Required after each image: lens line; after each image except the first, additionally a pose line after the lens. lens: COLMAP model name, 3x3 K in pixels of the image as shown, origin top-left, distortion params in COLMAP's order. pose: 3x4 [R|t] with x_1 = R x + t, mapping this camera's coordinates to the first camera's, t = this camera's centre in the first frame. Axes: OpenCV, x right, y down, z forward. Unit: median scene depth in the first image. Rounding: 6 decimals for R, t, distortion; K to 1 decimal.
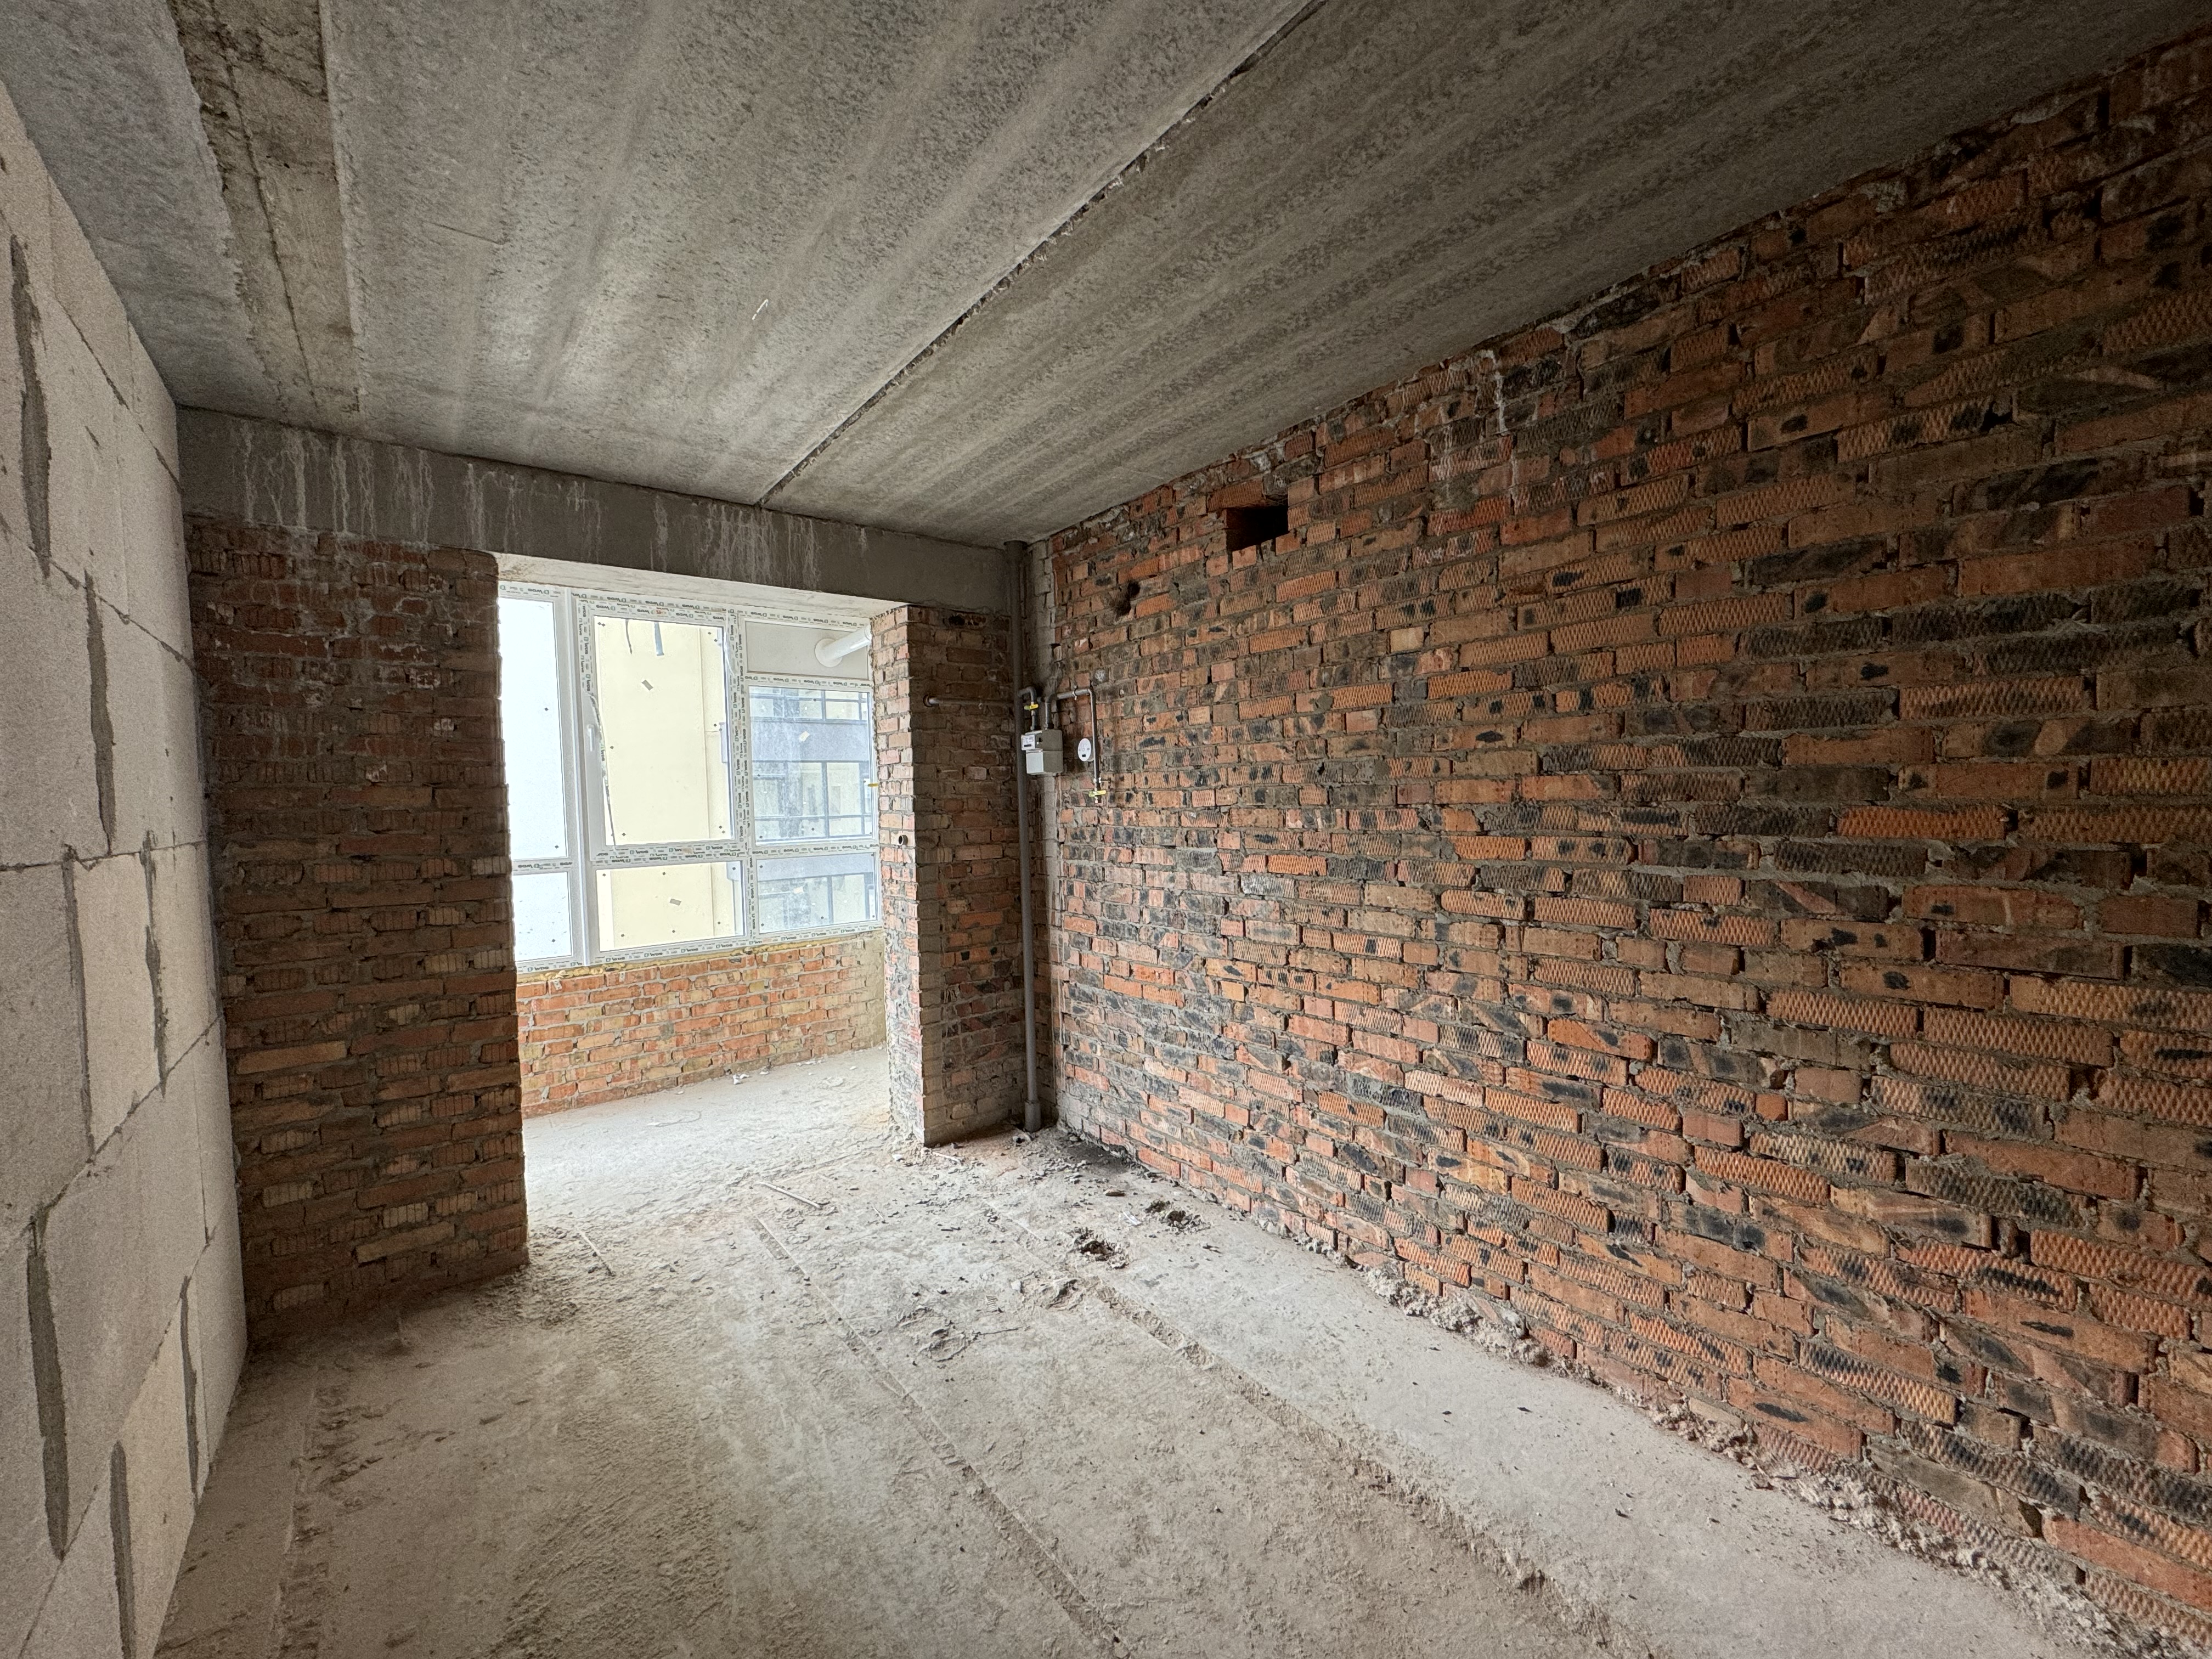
lens RADIAL K [[878.3, 0, 1108.8], [0, 878.3, 829.2], [0, 0, 1]] dist [-0.002526, -0.000253]
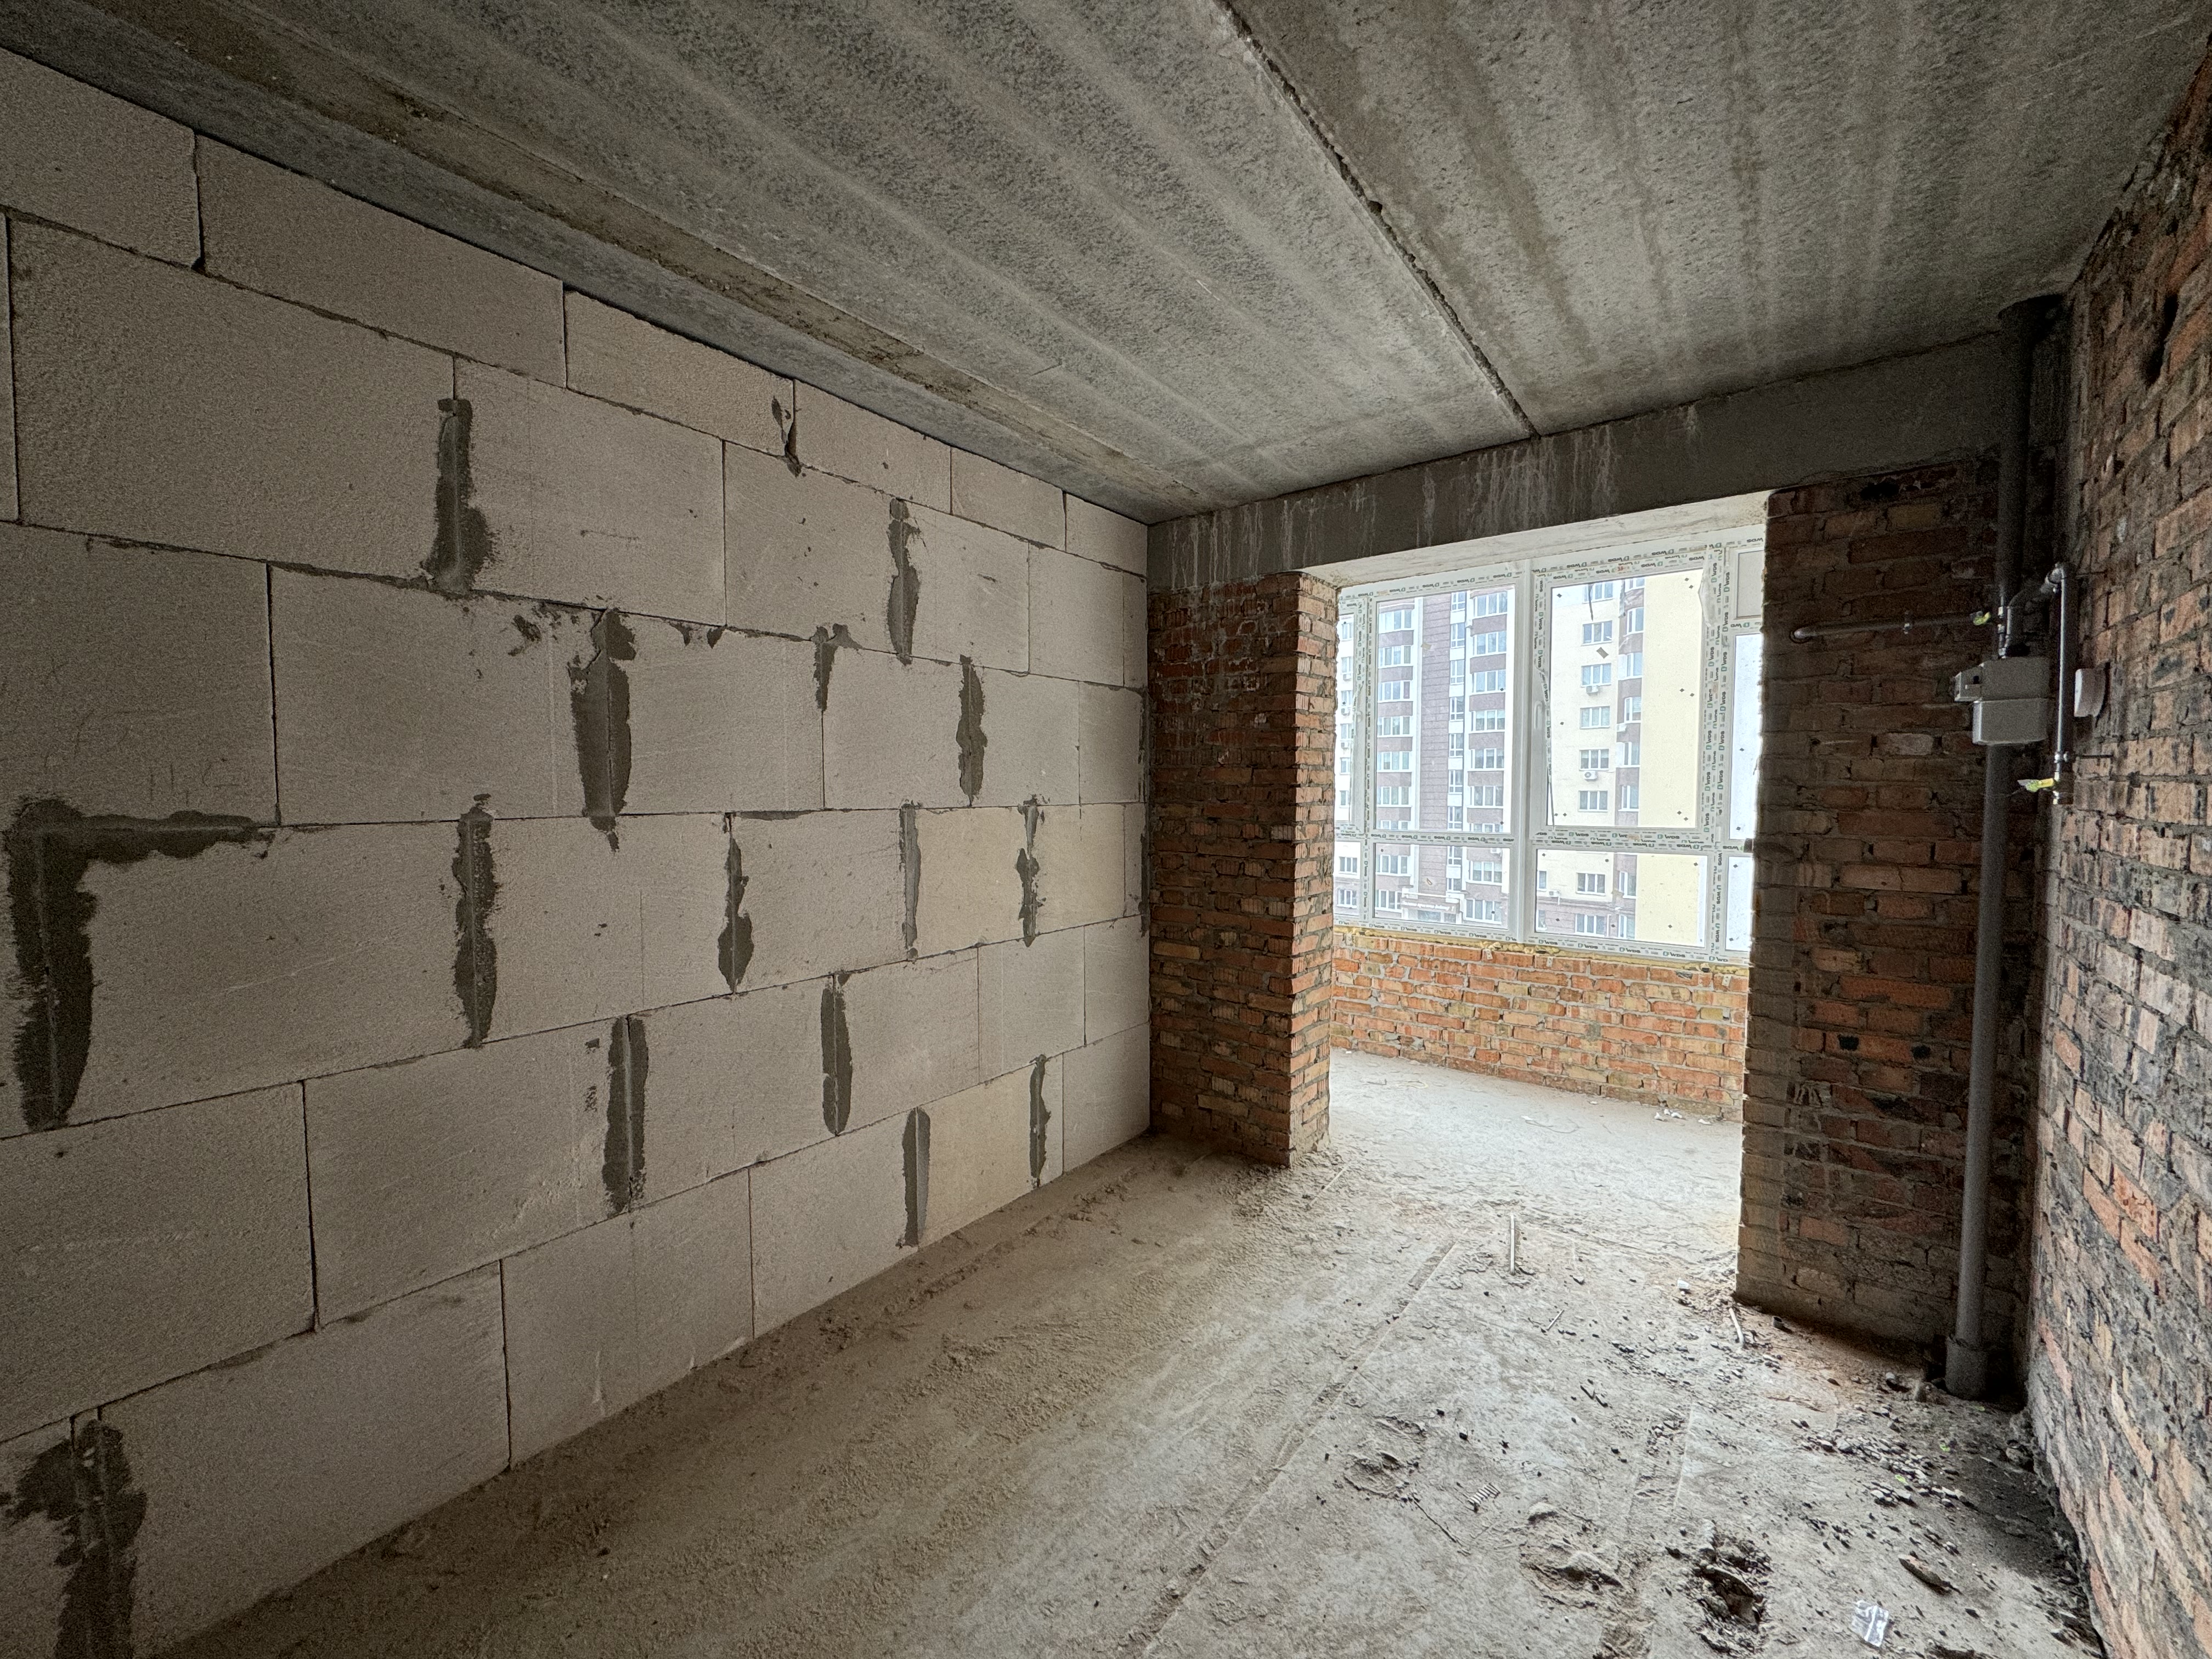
lens RADIAL K [[878.3, 0, 1108.8], [0, 878.3, 829.2], [0, 0, 1]] dist [-0.002526, -0.000253]
pose [[0.229865, 0.073457, -0.970446, 0.356261], [-0.041370, 0.996984, 0.065667, -0.028099], [0.972343, 0.025052, 0.232210, 0.412331]]
